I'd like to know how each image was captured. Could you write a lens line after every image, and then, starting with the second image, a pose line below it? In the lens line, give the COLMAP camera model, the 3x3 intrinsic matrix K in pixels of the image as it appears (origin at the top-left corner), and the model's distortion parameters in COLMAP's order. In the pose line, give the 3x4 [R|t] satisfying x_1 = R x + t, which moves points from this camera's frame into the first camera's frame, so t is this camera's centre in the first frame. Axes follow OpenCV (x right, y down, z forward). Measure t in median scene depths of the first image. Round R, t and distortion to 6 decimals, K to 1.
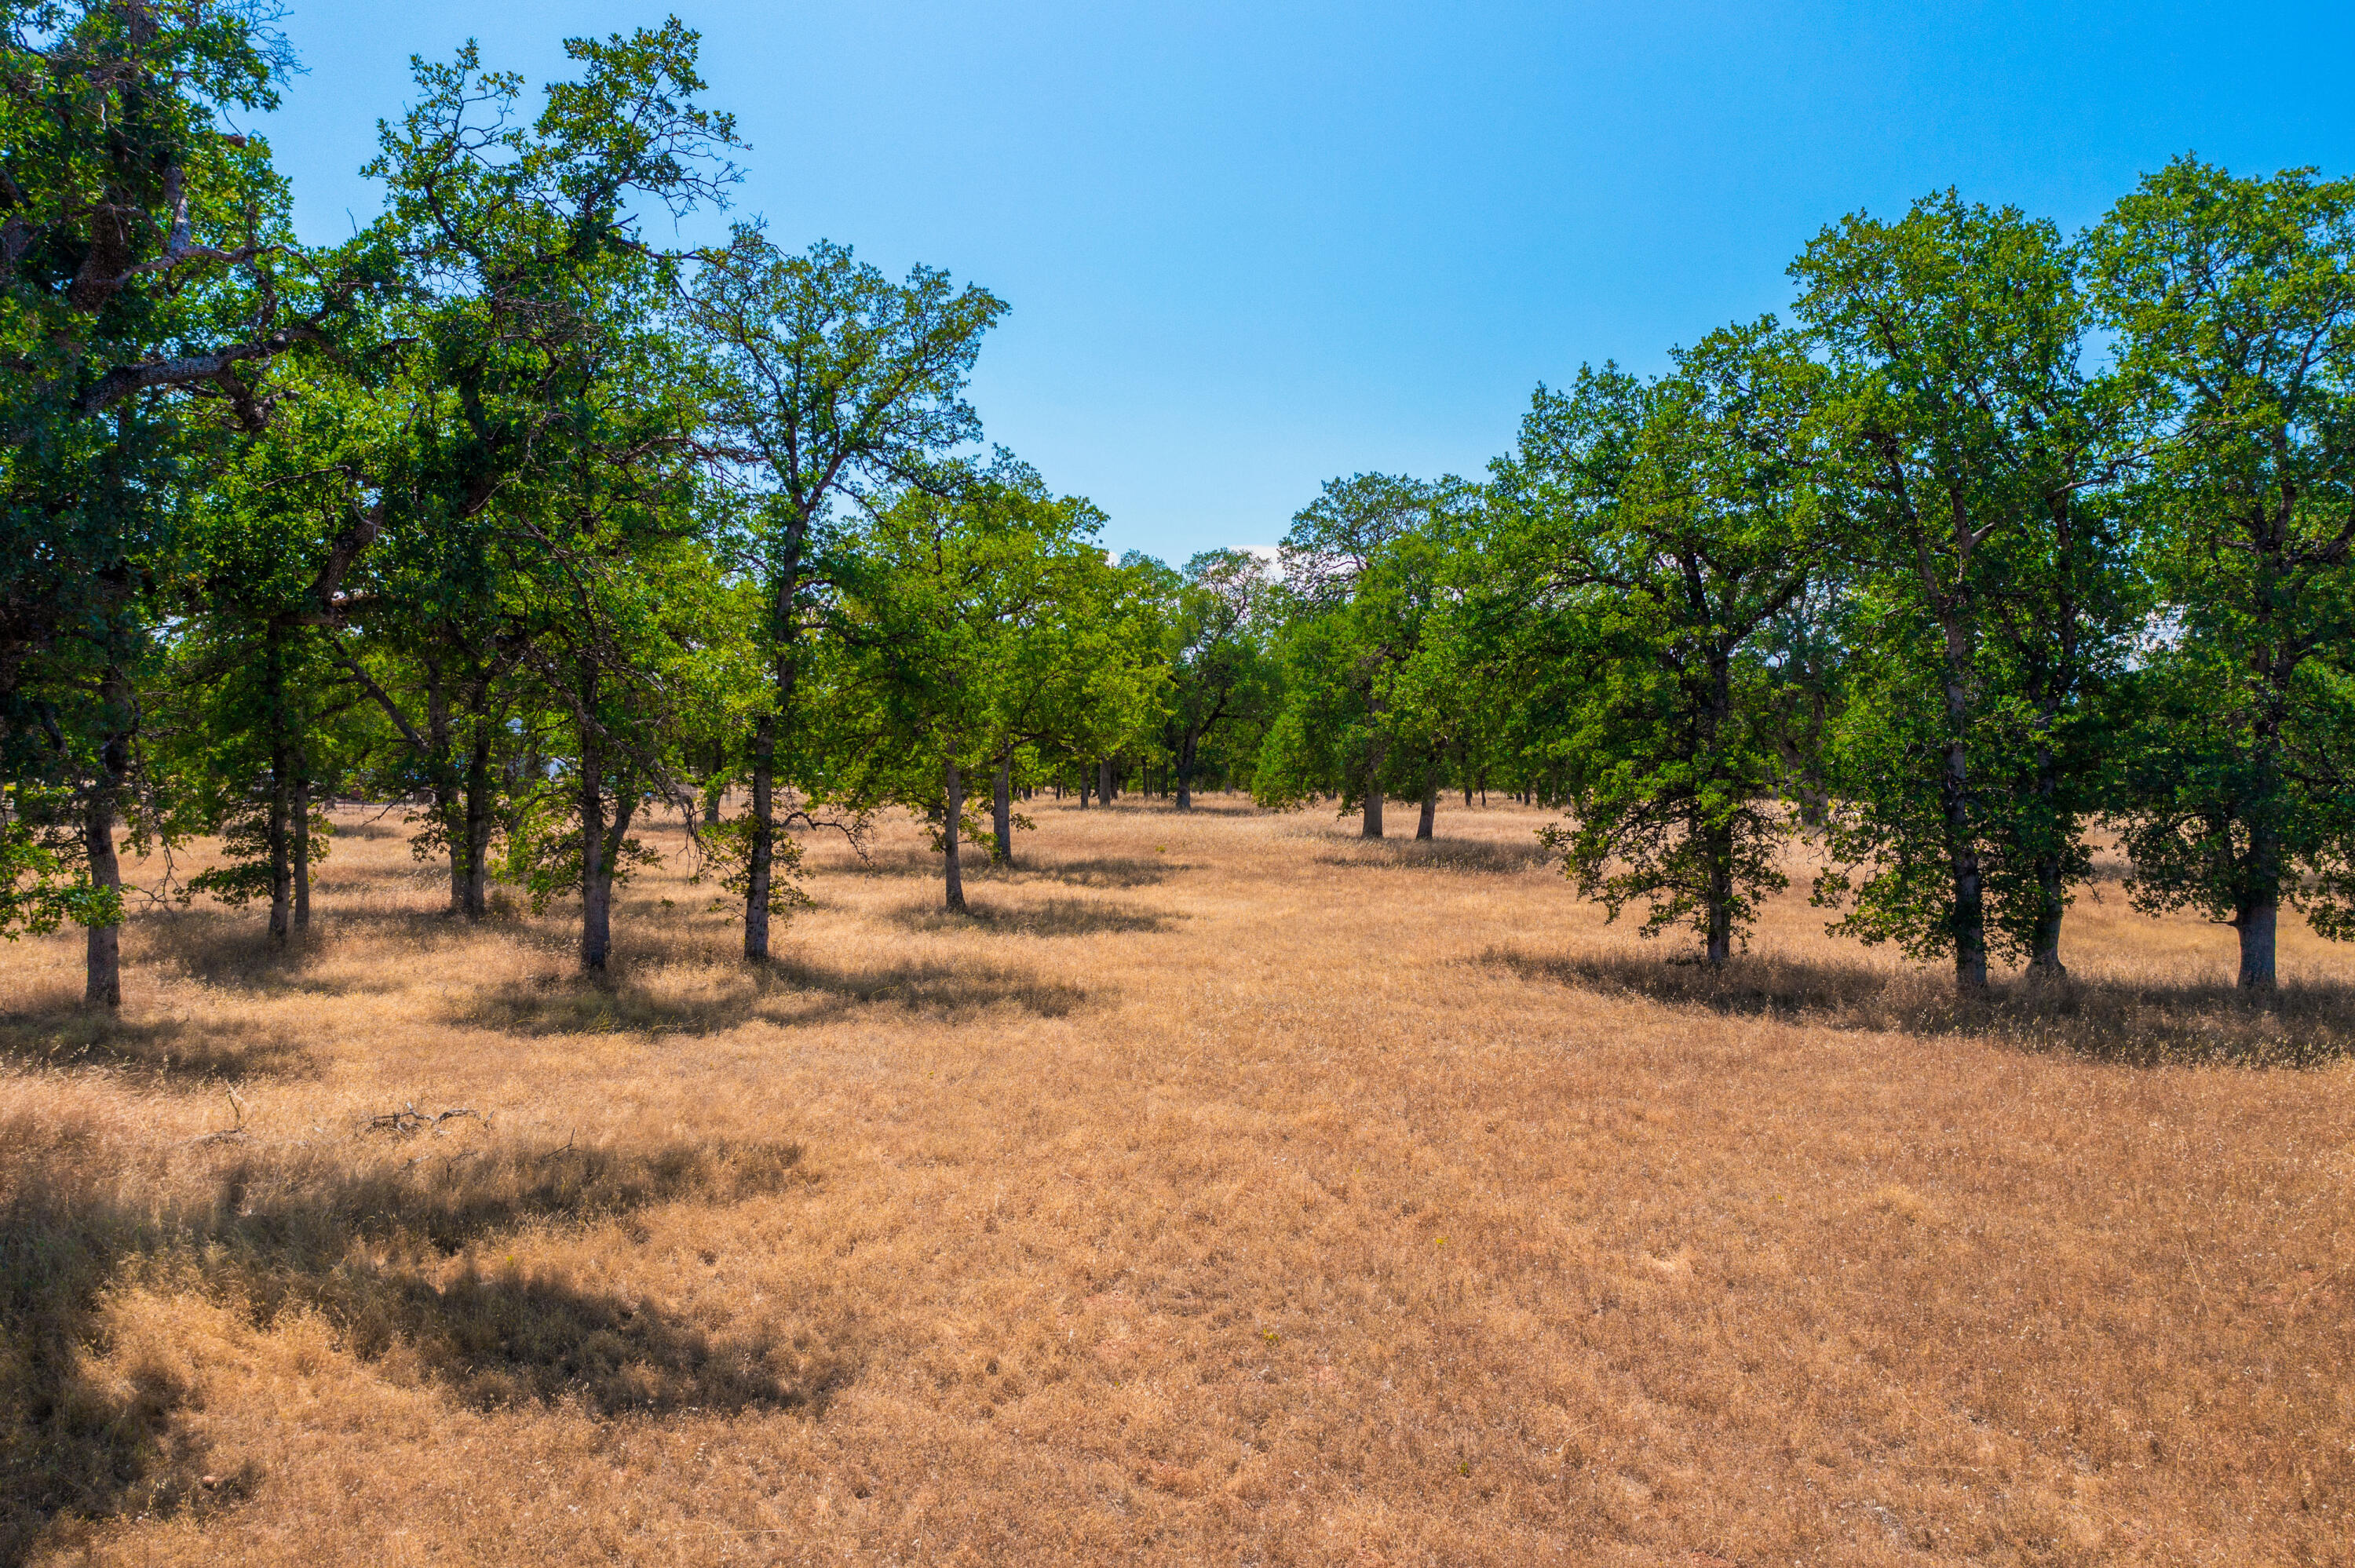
lens RADIAL K [[1844.3, 0, 1183.1], [0, 1844.3, 780.2], [0, 0, 1]] dist [-0.016779, 0.007938]
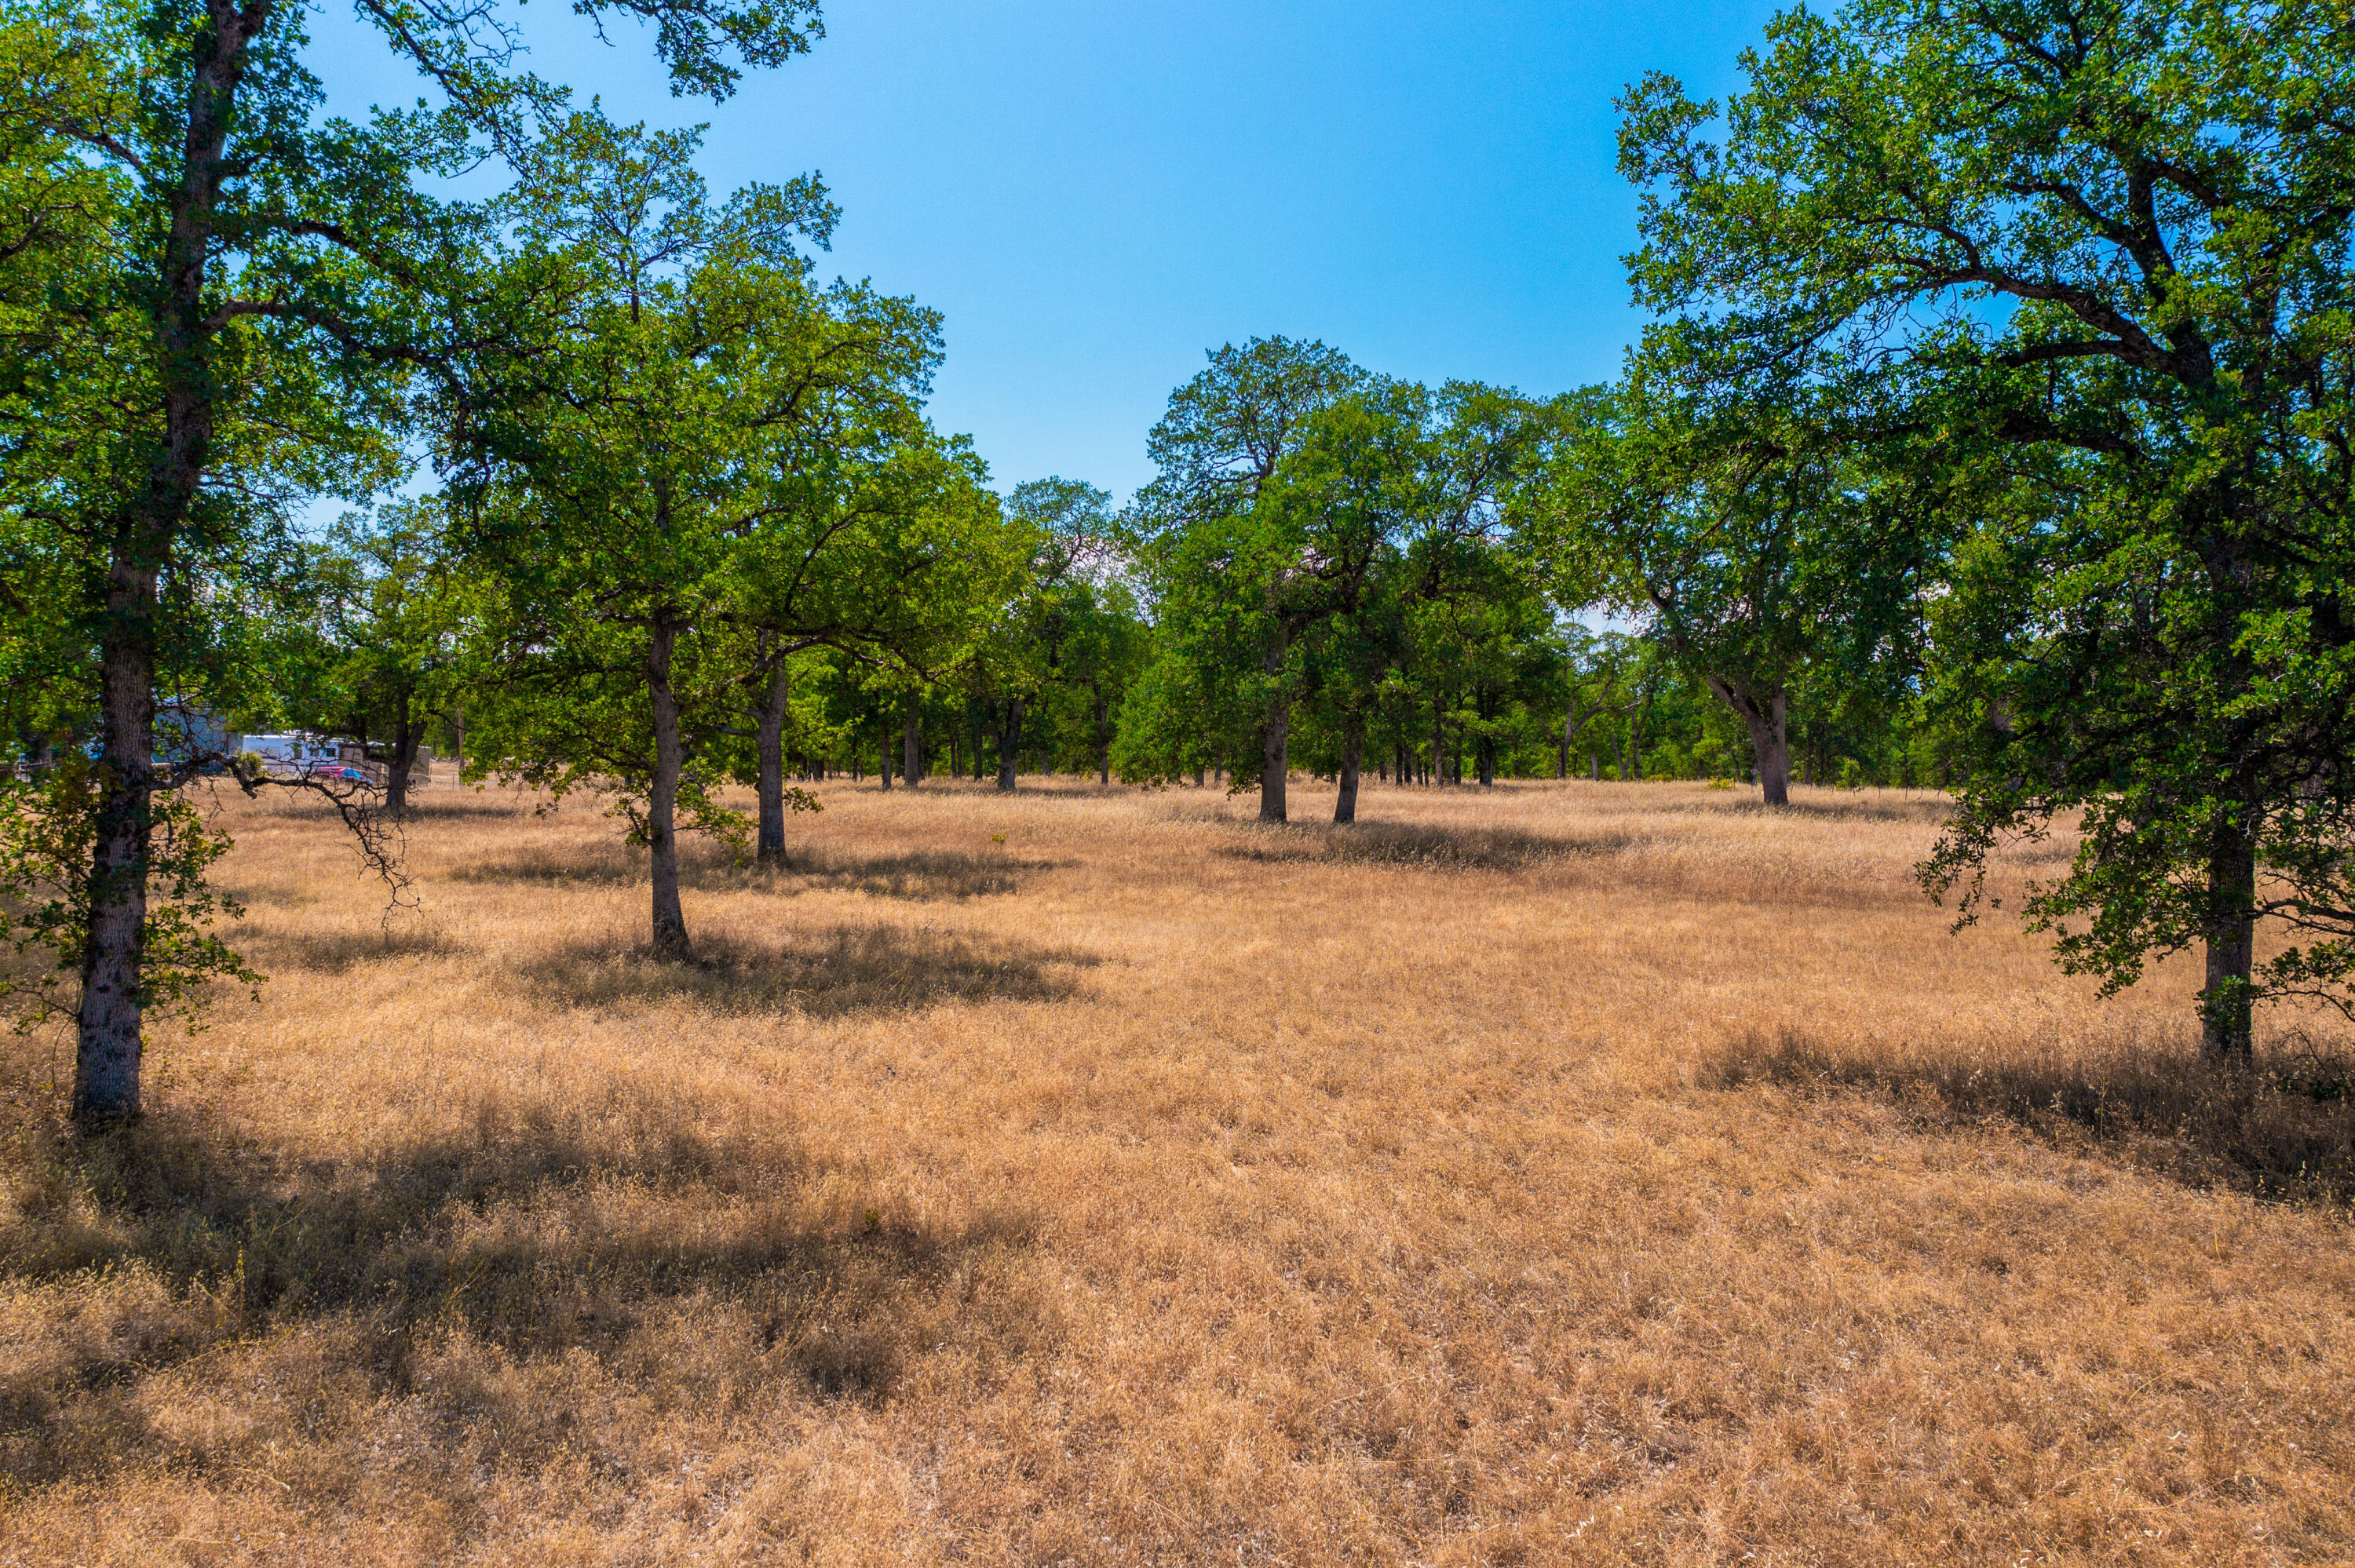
lens RADIAL K [[1844.3, 0, 1179.1], [0, 1844.3, 775.1], [0, 0, 1]] dist [-0.016779, 0.007938]
pose [[0.994300, -0.003826, 0.106552, -0.020997], [0.003507, 0.999989, 0.003185, 0.011548], [-0.106563, -0.002793, 0.994302, 0.308304]]
